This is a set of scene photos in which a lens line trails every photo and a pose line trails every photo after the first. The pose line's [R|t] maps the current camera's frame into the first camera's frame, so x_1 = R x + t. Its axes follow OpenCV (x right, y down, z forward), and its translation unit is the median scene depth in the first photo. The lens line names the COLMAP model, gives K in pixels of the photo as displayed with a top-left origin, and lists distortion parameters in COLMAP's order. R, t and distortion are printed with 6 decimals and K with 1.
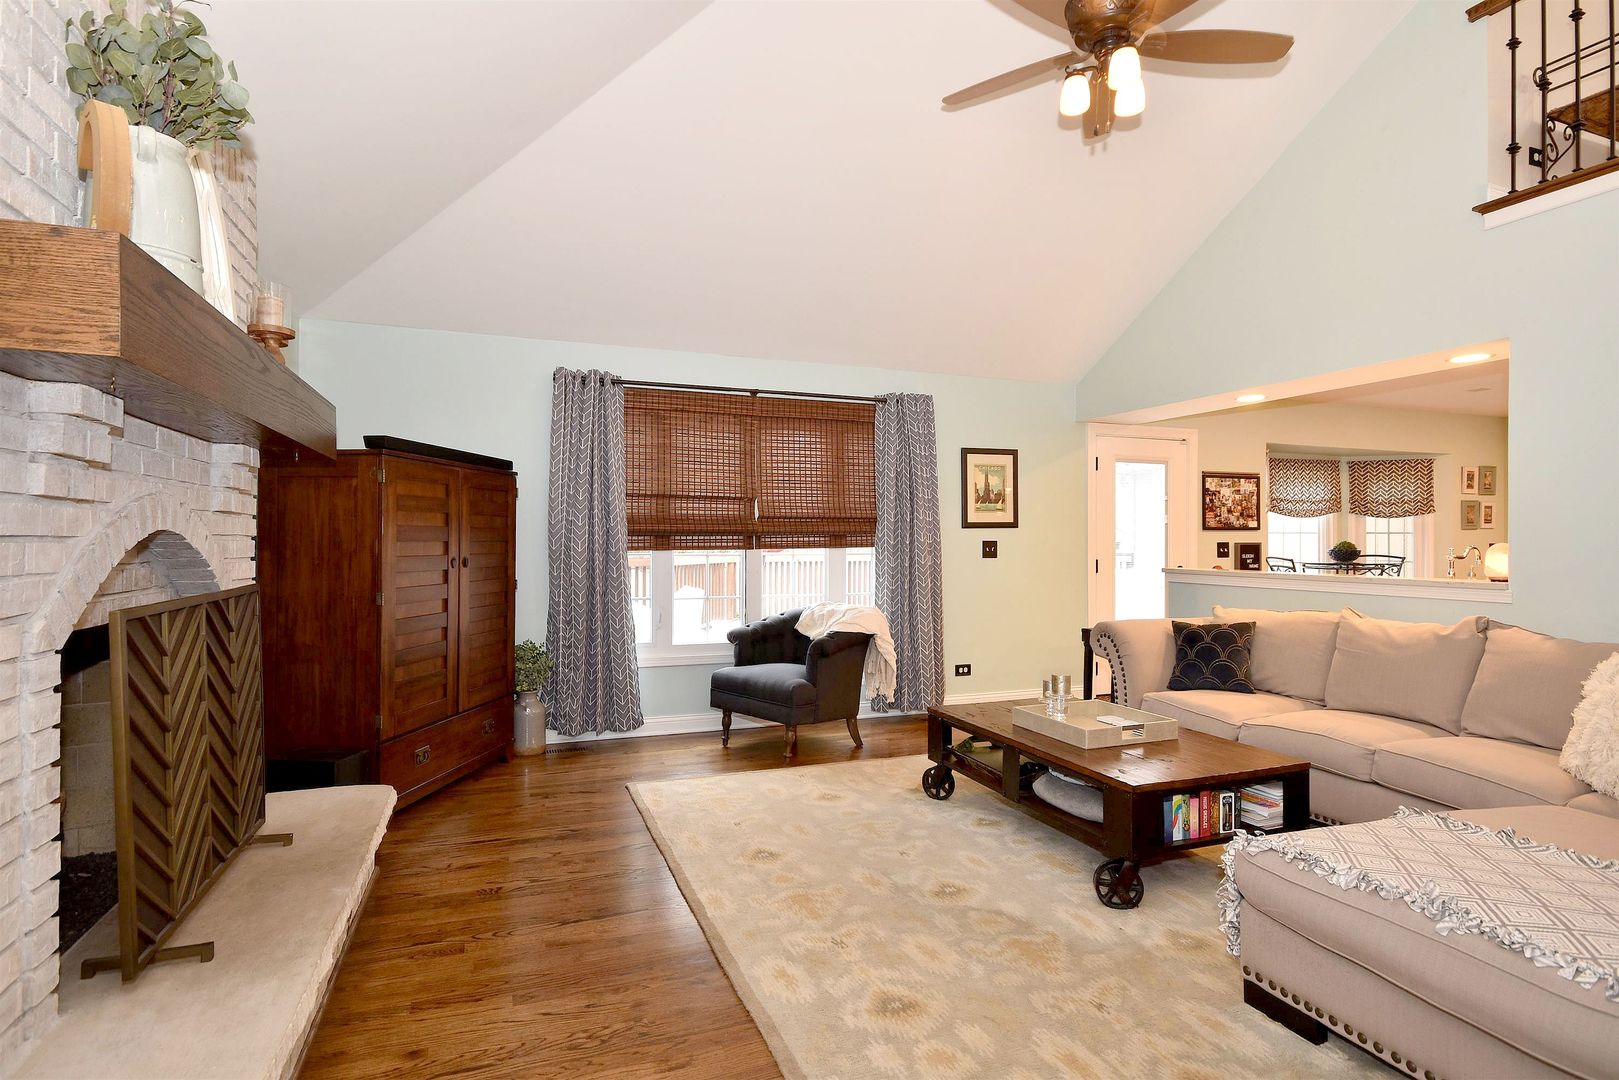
lens RADIAL K [[827.9, 0, 810.9], [0, 827.9, 539.1], [0, 0, 1]] dist [0.013637, -0.000989]
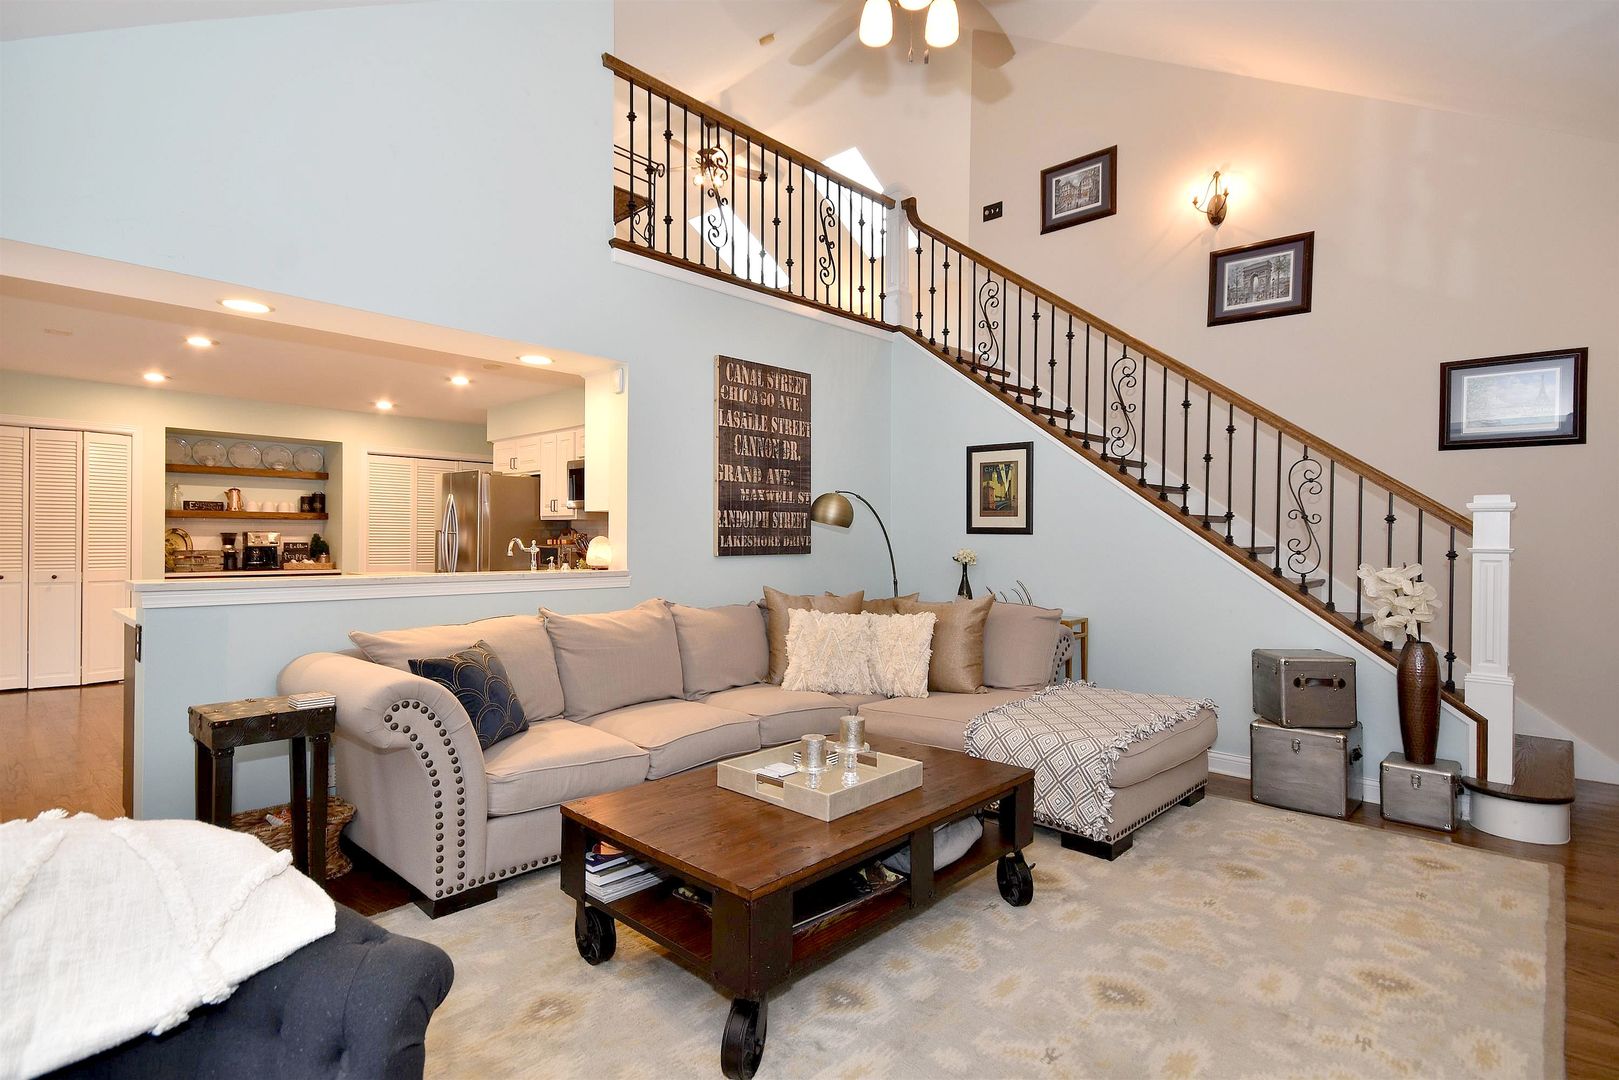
lens RADIAL K [[796.2, 0, 809.5], [0, 796.2, 540.0], [0, 0, 1]] dist [0.010669, -0.000124]
pose [[-0.426990, -0.007825, 0.904223, -0.220836], [-0.011279, 0.999931, 0.003327, 0.002249], [-0.904186, -0.008778, -0.427049, 0.922764]]
